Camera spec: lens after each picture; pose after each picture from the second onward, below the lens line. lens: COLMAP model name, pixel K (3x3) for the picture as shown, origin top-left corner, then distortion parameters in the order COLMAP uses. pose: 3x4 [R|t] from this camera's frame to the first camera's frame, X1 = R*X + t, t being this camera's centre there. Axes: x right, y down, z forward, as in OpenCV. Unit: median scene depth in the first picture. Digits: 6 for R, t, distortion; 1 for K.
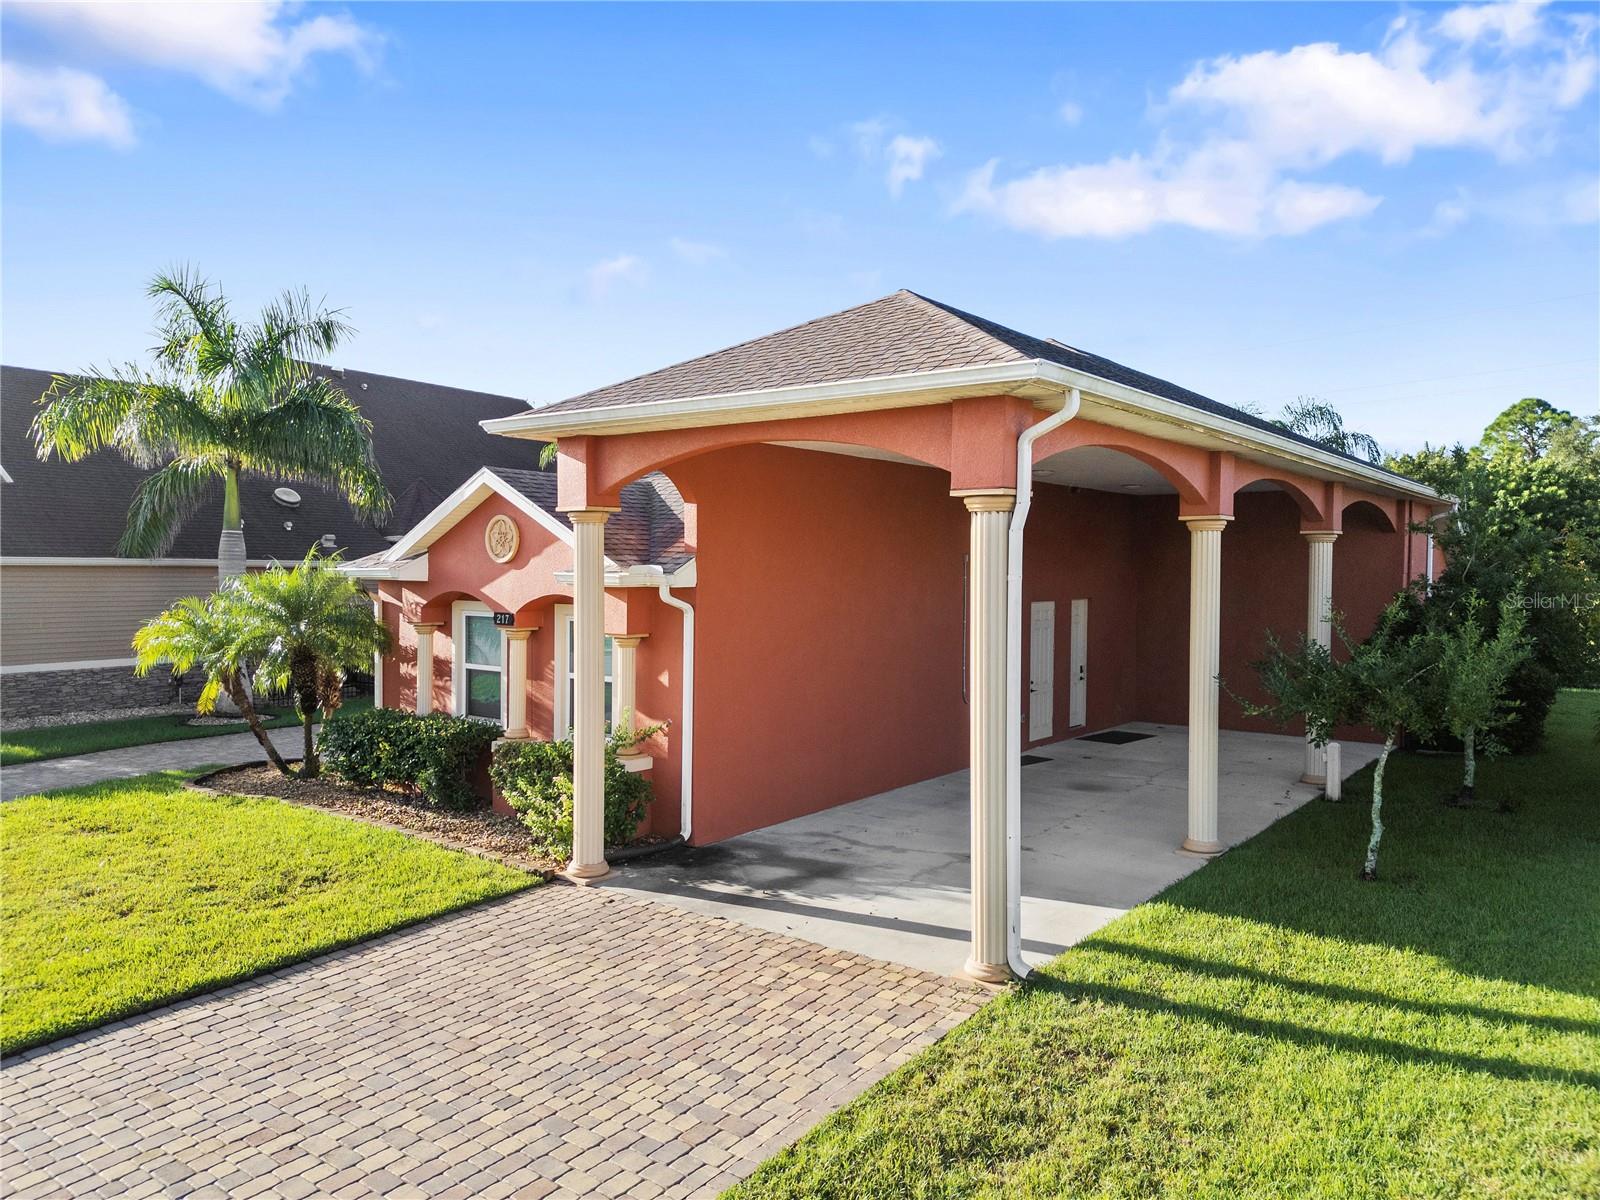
lens RADIAL K [[1125.8, 0, 788.2], [0, 1125.8, 602.4], [0, 0, 1]] dist [0.021474, -0.002940]
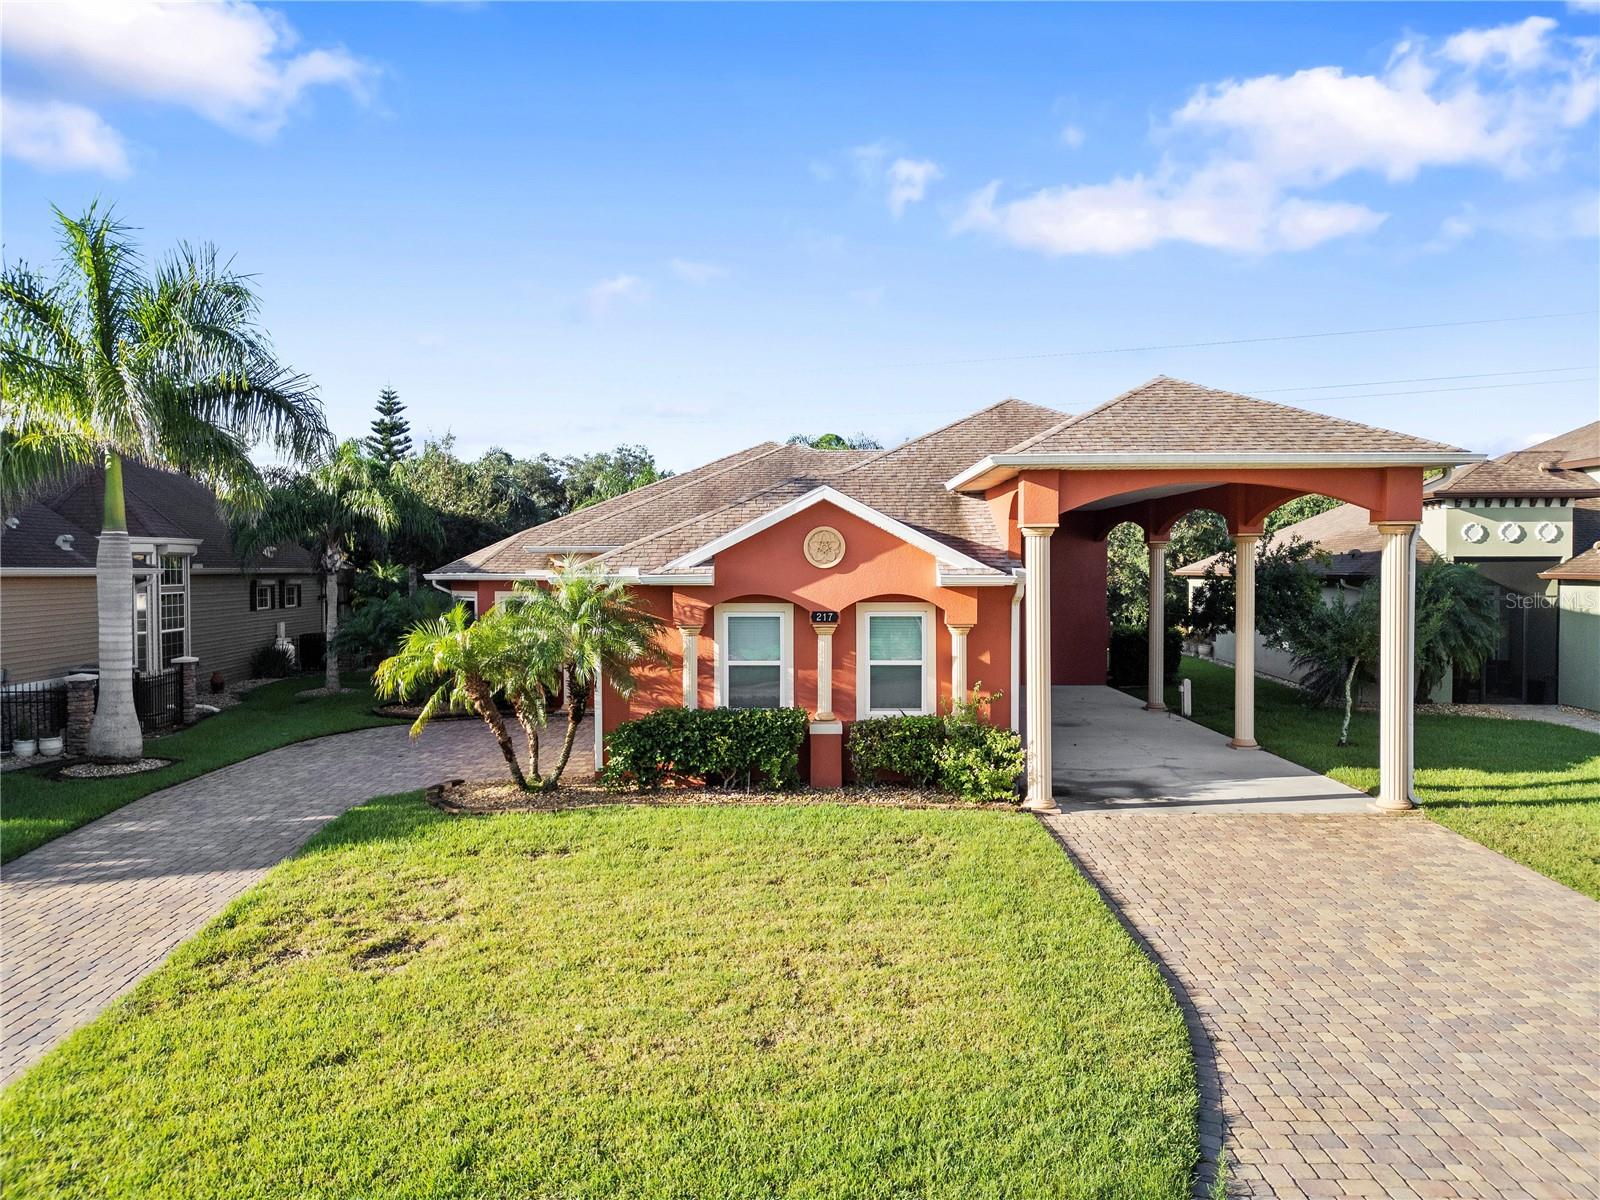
lens RADIAL K [[1115.4, 0, 800.0], [0, 1115.4, 600.0], [0, 0, 1]] dist [0.048349, -0.045557]
pose [[0.799305, -0.028828, 0.600234, -1.222864], [0.028379, 0.999545, 0.010215, -0.019047], [-0.600255, 0.008870, 0.799759, 0.137515]]
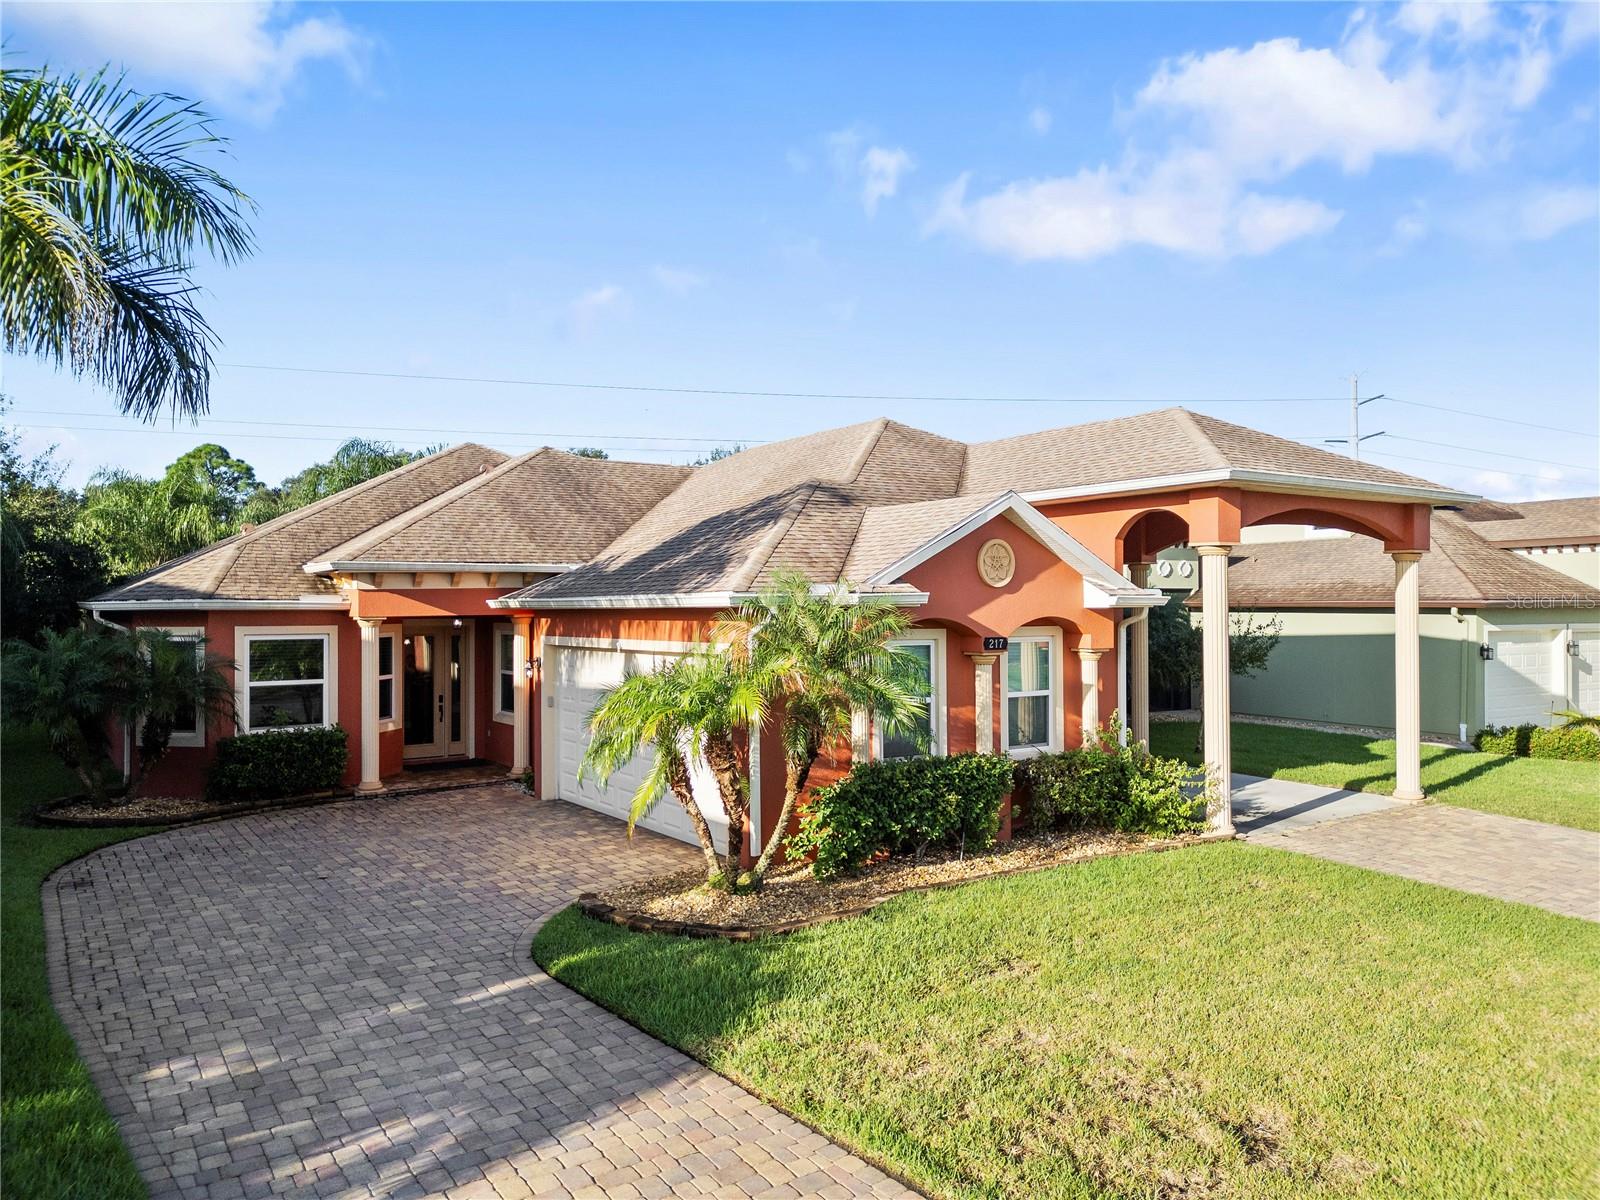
lens RADIAL K [[1125.8, 0, 788.2], [0, 1125.8, 602.4], [0, 0, 1]] dist [0.021474, -0.002940]
pose [[0.322685, -0.007798, 0.946474, -1.601149], [0.035544, 0.999361, -0.003885, -0.031260], [-0.945839, 0.034895, 0.322756, 1.091348]]
